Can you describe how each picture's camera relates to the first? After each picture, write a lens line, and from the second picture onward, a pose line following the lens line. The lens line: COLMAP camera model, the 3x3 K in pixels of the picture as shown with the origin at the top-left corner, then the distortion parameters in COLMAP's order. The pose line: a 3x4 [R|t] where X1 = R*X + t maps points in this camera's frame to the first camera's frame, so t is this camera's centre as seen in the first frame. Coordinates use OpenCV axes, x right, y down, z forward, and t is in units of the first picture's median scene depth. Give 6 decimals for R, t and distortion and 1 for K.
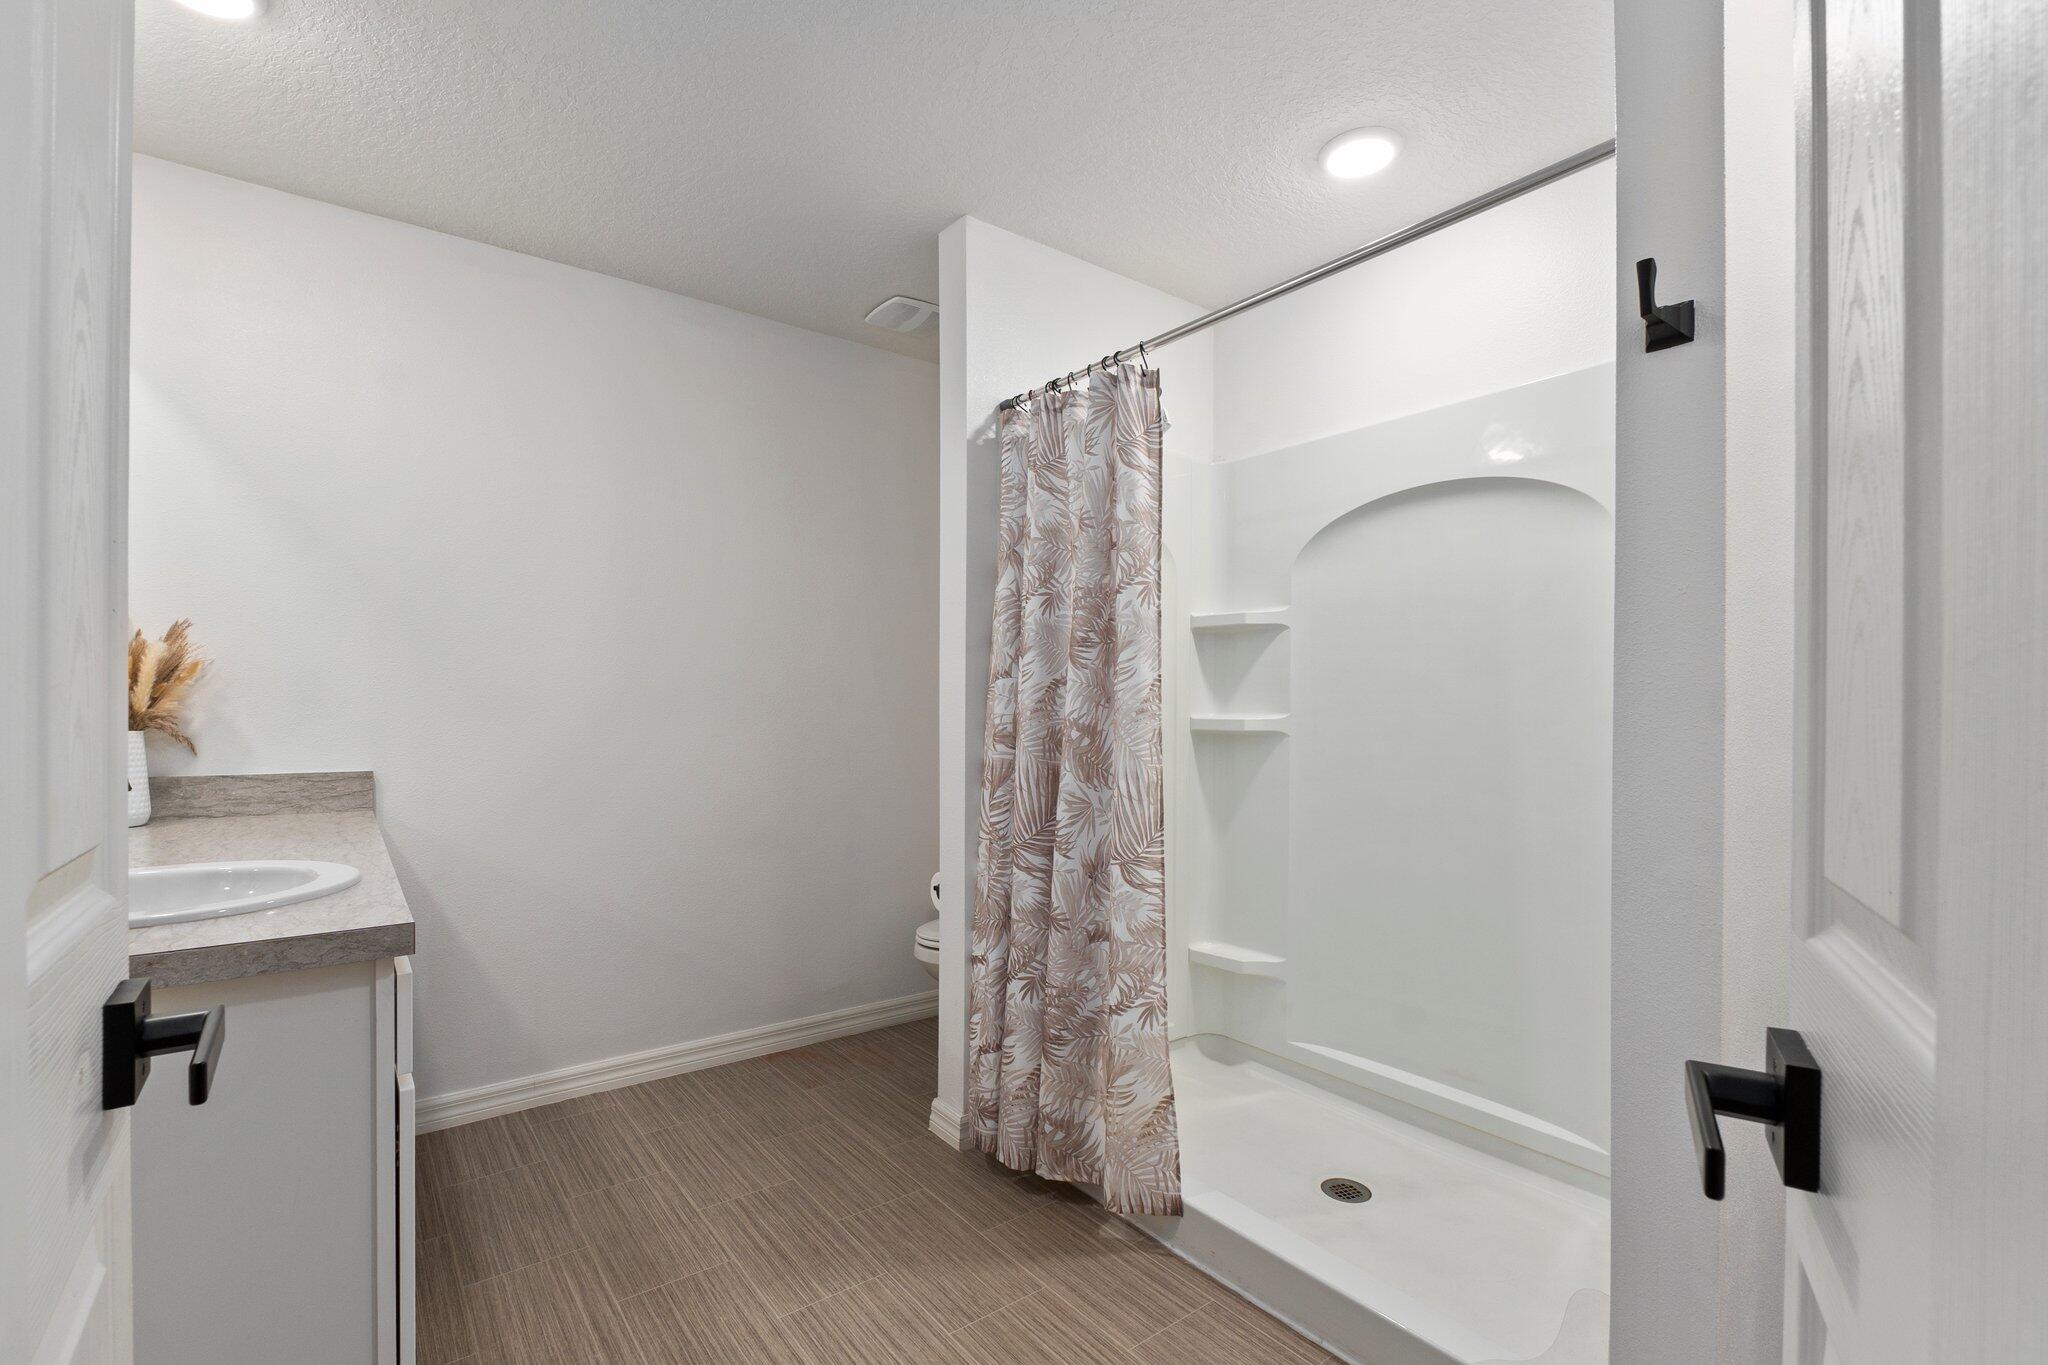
lens RADIAL K [[897.6, 0, 1025.2], [0, 897.6, 691.8], [0, 0, 1]] dist [-0.002487, -0.000366]
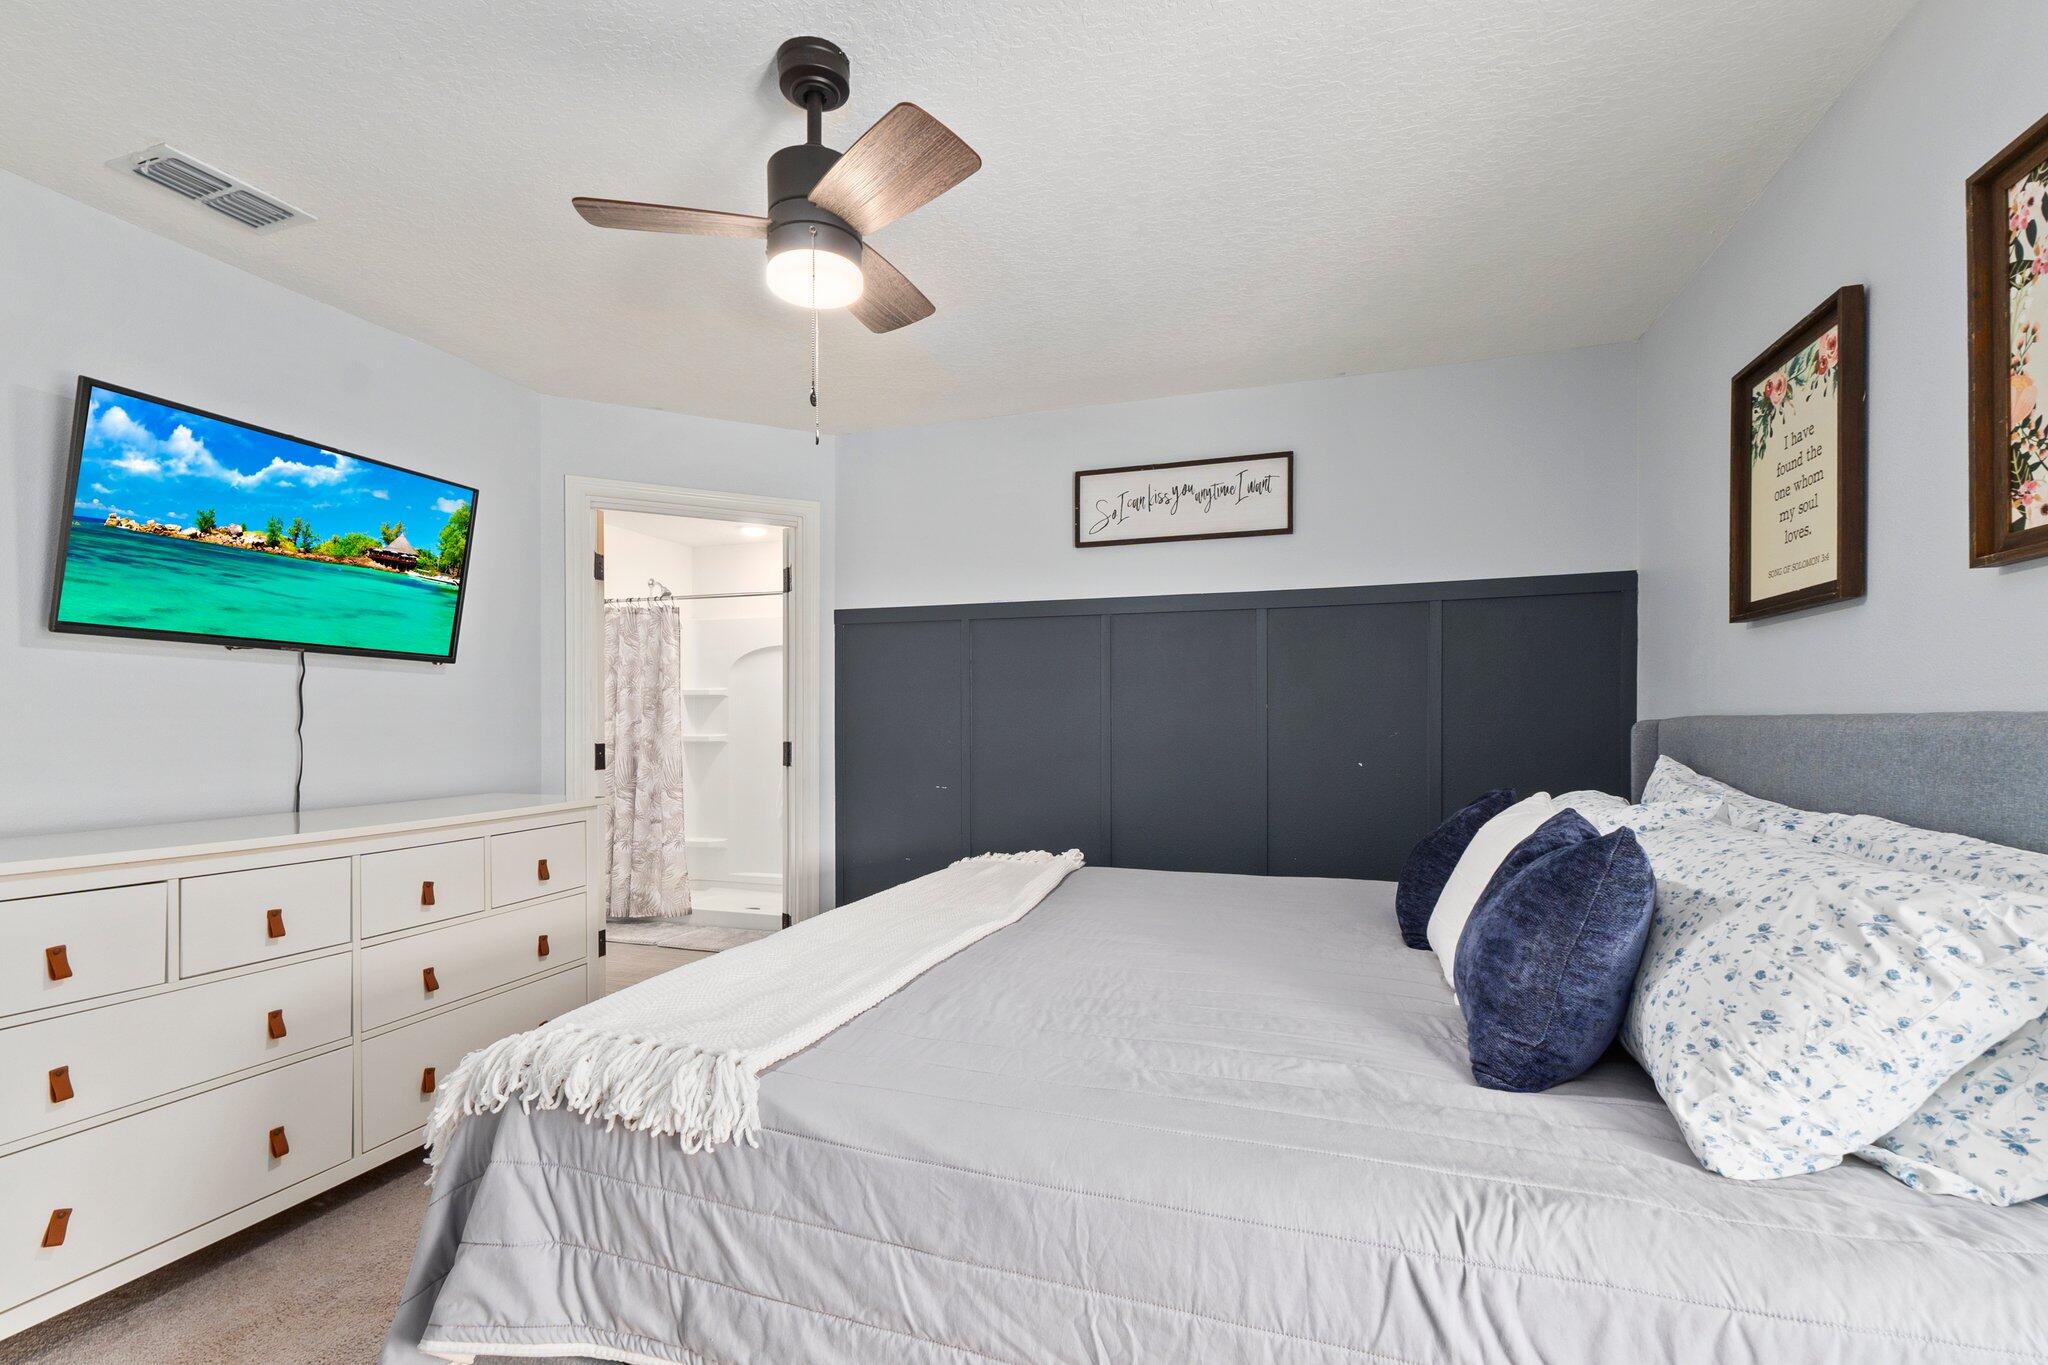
lens RADIAL K [[885.2, 0, 1023.5], [0, 885.2, 730.9], [0, 0, 1]] dist [0.000649, -0.000194]
pose [[0.827552, -0.012902, 0.561241, -0.468876], [-0.001097, 0.999697, 0.024599, -0.052845], [-0.561388, -0.020973, 0.827287, -1.704915]]
